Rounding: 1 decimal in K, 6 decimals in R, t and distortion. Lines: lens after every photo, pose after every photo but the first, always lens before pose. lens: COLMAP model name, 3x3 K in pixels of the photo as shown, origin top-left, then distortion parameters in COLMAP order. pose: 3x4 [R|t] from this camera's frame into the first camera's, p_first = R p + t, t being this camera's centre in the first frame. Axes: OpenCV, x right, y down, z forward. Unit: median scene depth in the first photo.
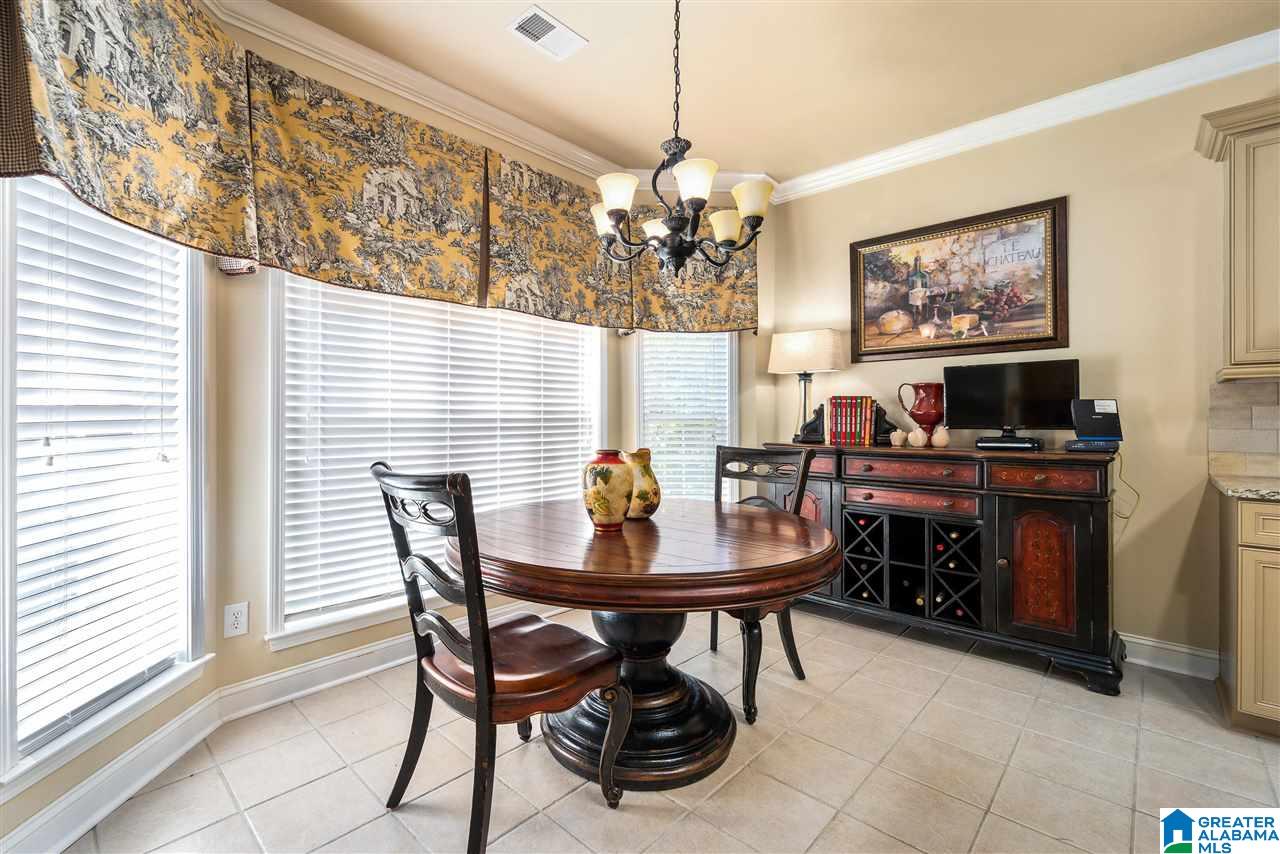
lens RADIAL K [[554.0, 0, 640.7], [0, 554.0, 413.8], [0, 0, 1]] dist [-0.000028, -0.000081]
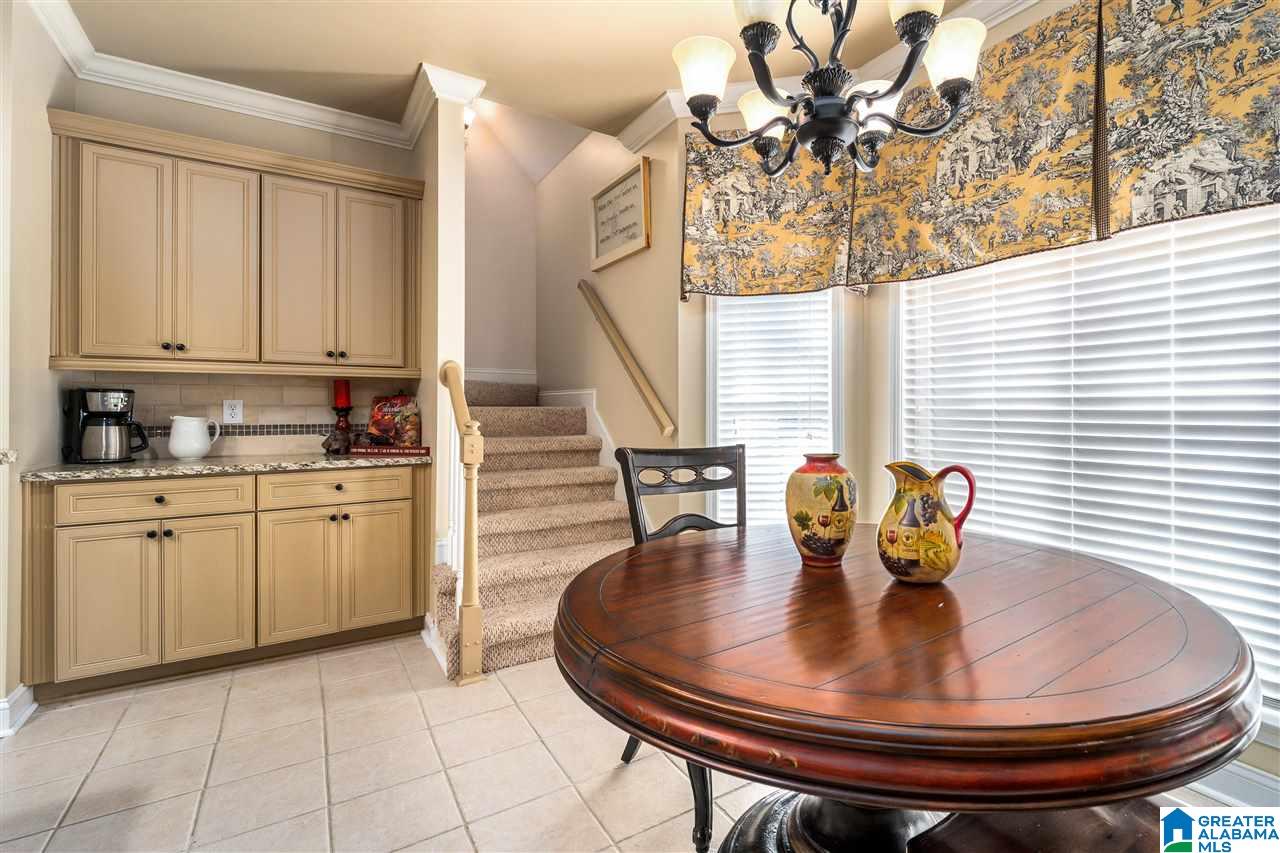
lens RADIAL K [[587.1, 0, 688.8], [0, 587.1, 415.2], [0, 0, 1]] dist [-0.012930, -0.001270]
pose [[-0.245745, 0.008380, -0.969298, 0.635204], [0.002404, 0.999965, 0.008036, 0.008234], [0.969332, -0.000355, -0.245757, 0.907695]]
